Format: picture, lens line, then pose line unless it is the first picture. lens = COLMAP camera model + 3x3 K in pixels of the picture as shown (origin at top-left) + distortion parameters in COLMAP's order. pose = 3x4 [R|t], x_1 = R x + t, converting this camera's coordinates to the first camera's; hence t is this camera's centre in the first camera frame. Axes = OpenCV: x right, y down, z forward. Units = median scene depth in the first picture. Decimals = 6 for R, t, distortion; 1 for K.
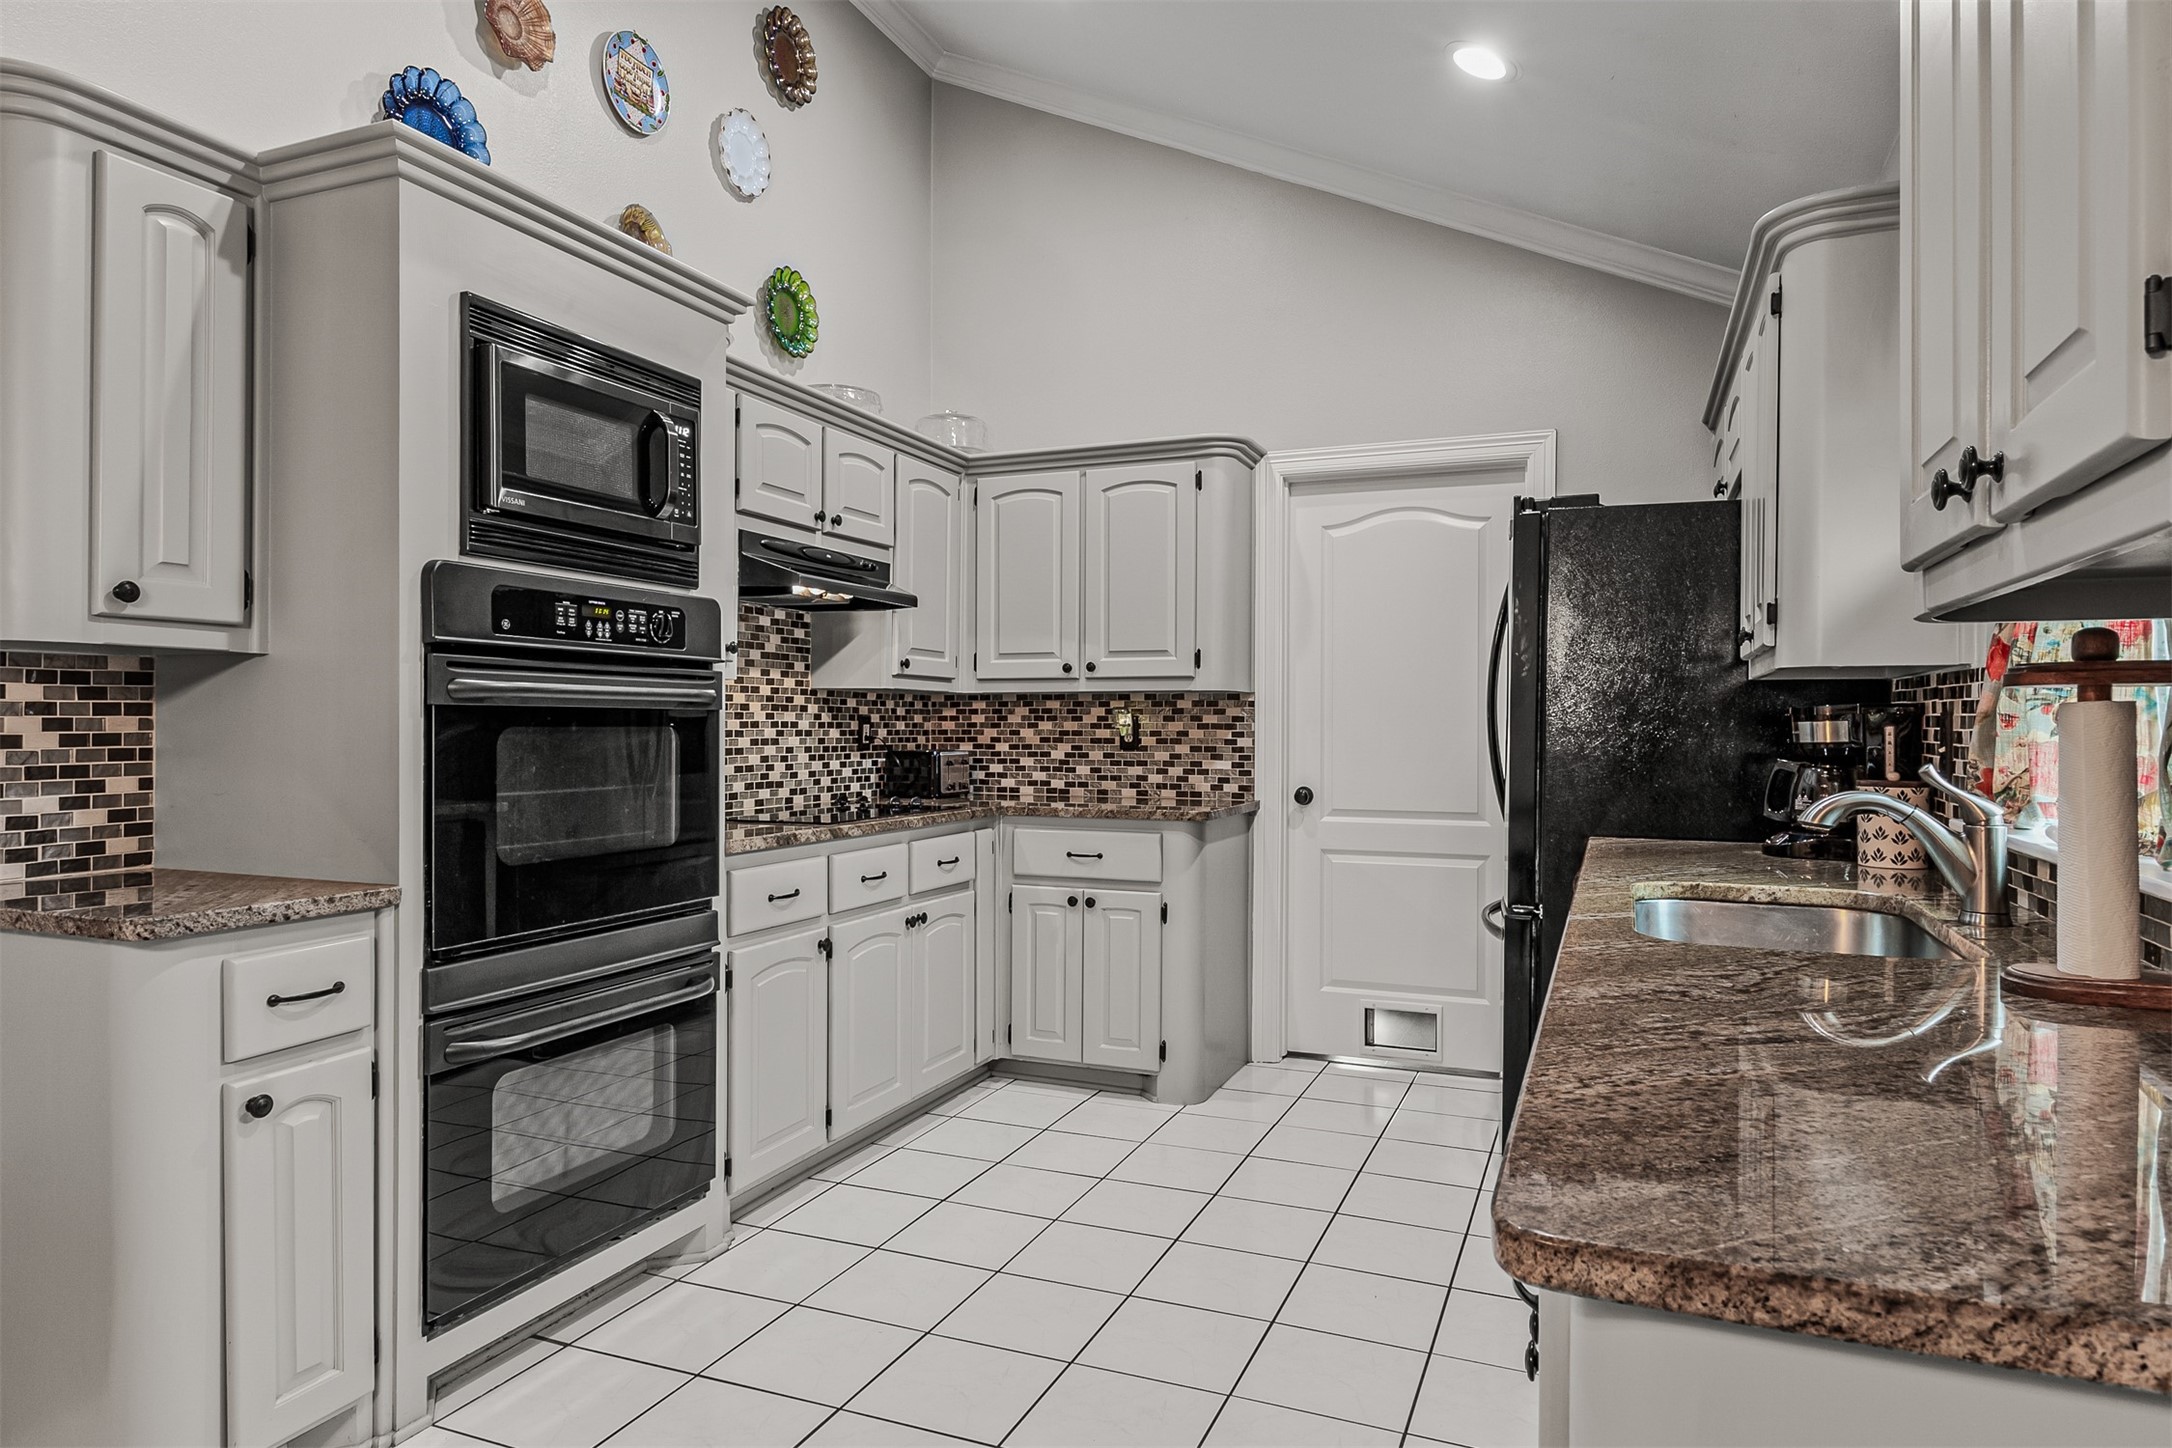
lens RADIAL K [[1228.8, 0, 1083.3], [0, 1228.8, 724.8], [0, 0, 1]] dist [0.016422, -0.000545]
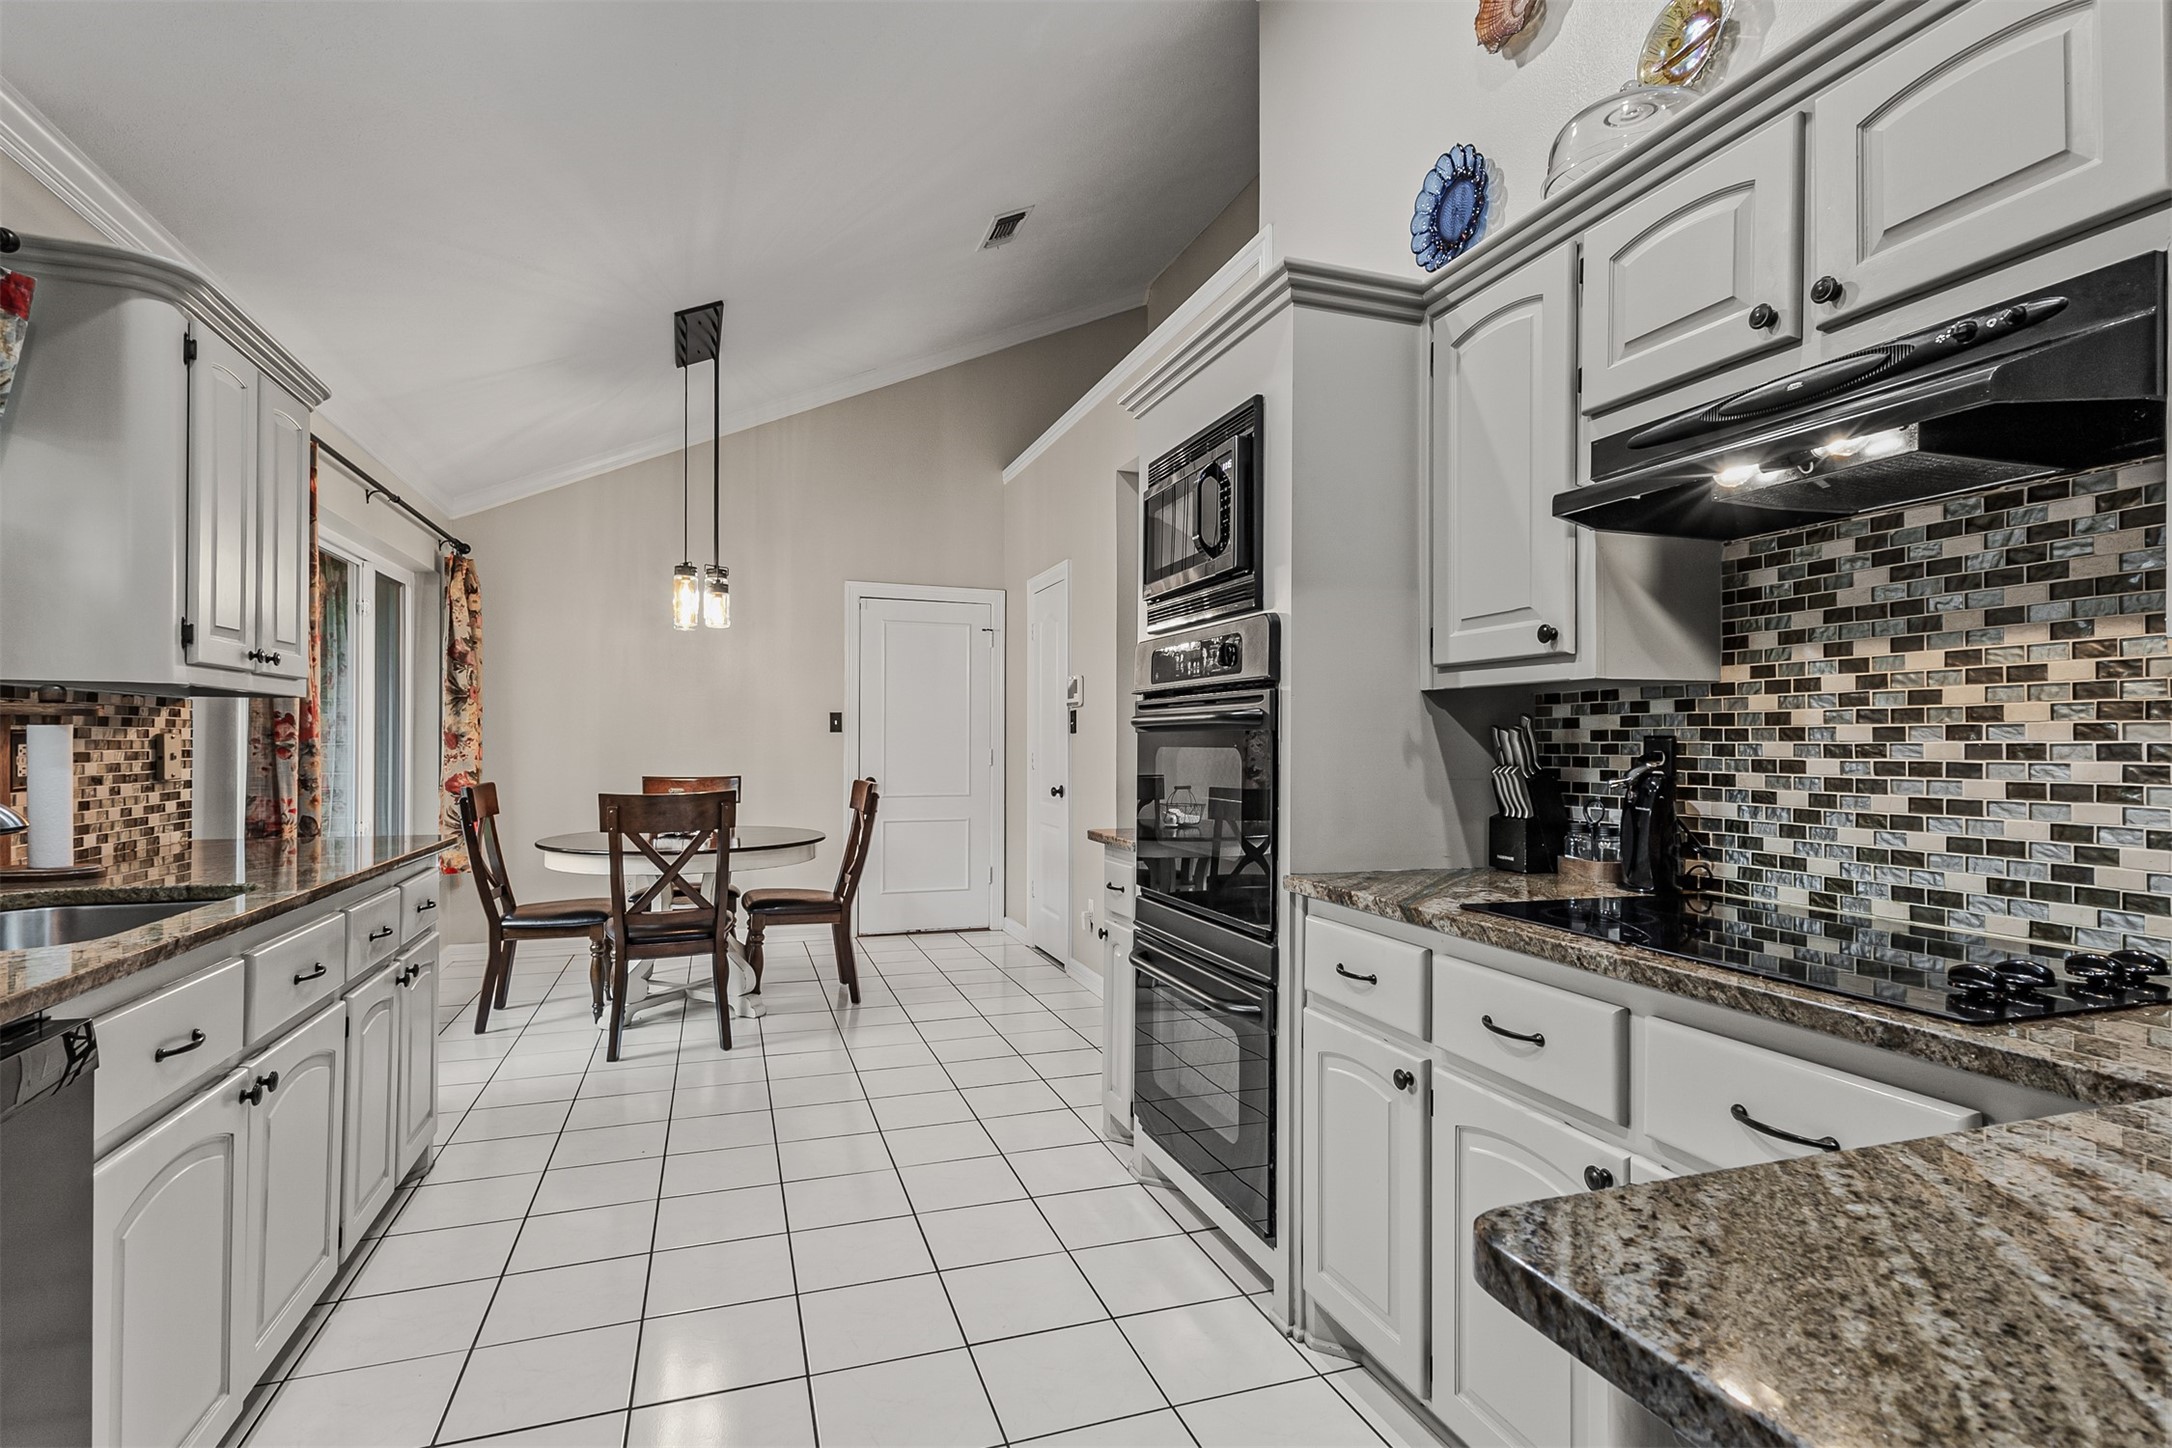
lens RADIAL K [[1047.6, 0, 1085.5], [0, 1047.6, 725.9], [0, 0, 1]] dist [0.001078, 0.000177]
pose [[-0.764040, -0.007983, -0.645119, 0.267769], [0.004422, 0.999835, -0.017610, -0.004806], [0.645154, -0.016307, -0.763879, 1.195643]]
